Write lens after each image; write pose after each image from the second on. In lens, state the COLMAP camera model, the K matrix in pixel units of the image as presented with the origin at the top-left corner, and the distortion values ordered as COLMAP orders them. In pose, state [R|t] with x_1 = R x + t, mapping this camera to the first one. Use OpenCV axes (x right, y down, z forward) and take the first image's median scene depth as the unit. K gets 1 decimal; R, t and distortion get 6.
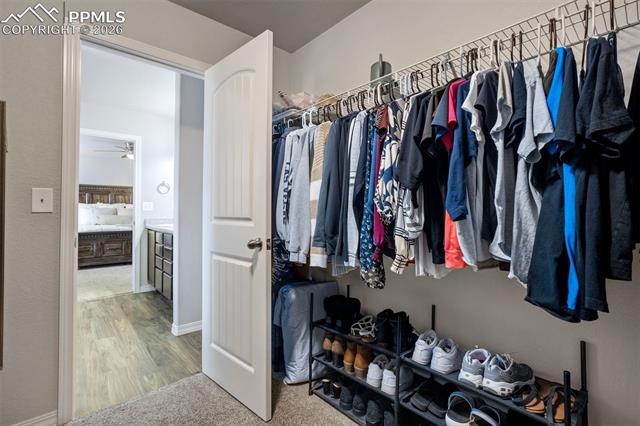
lens RADIAL K [[299.2, 0, 323.2], [0, 299.2, 214.2], [0, 0, 1]] dist [-0.043701, 0.027268]
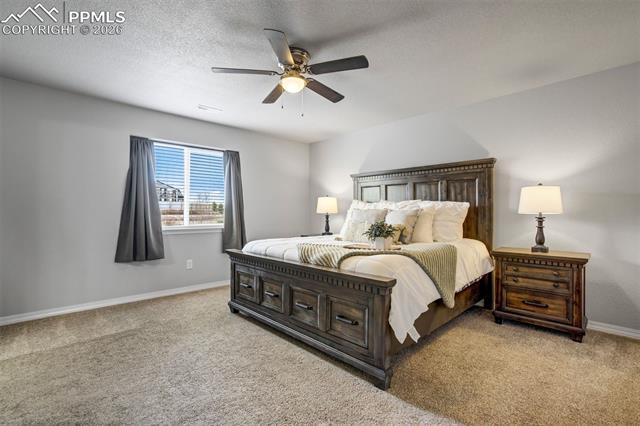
lens RADIAL K [[304.1, 0, 323.2], [0, 304.1, 214.7], [0, 0, 1]] dist [-0.005866, -0.000067]
pose [[0.038646, -0.000974, -0.999252, -0.214355], [-0.009625, 0.999953, -0.001347, -0.010953], [0.999207, 0.009669, 0.038635, 1.039267]]
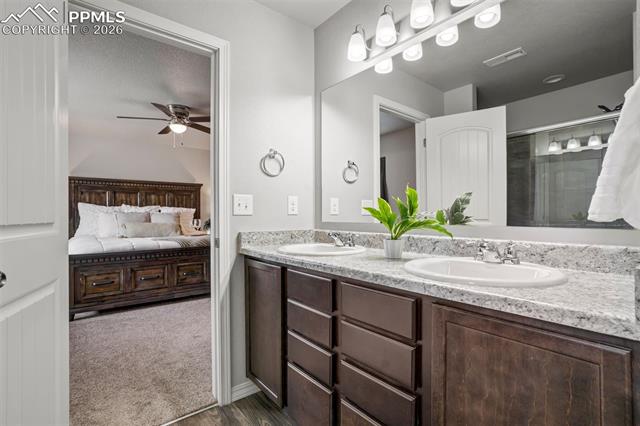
lens RADIAL K [[304.1, 0, 323.2], [0, 304.1, 214.7], [0, 0, 1]] dist [-0.005866, -0.000067]
pose [[0.998481, -0.014524, -0.053139, -0.310550], [0.014097, 0.999865, -0.008396, -0.003813], [0.053254, 0.007634, 0.998552, 0.377481]]
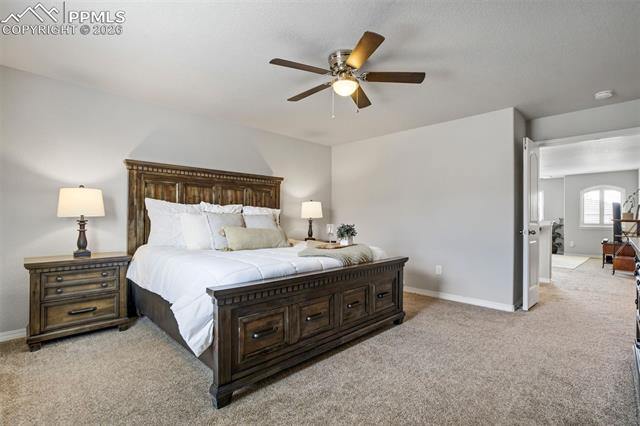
lens RADIAL K [[299.2, 0, 323.2], [0, 299.2, 214.2], [0, 0, 1]] dist [-0.043701, 0.027268]
pose [[0.998334, -0.001675, 0.057675, -0.710602], [0.002799, 0.999807, -0.019429, -0.010749], [-0.057631, 0.019558, 0.998146, 0.588808]]
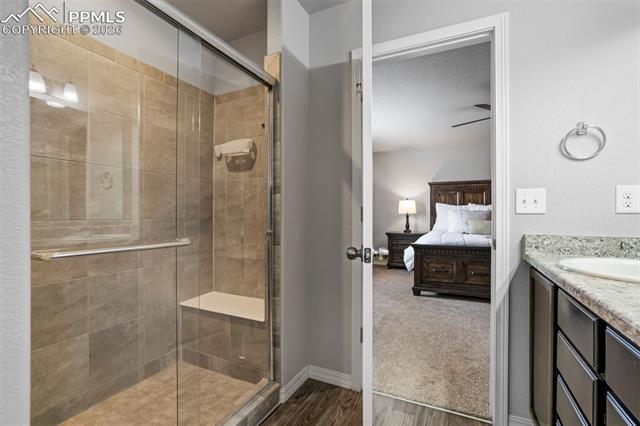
lens RADIAL K [[299.2, 0, 323.2], [0, 299.2, 214.2], [0, 0, 1]] dist [-0.043701, 0.027268]
pose [[0.384518, -0.006582, -0.923094, -0.246736], [-0.005708, 0.999939, -0.009508, -0.003384], [0.923100, 0.008925, 0.384457, 0.431623]]
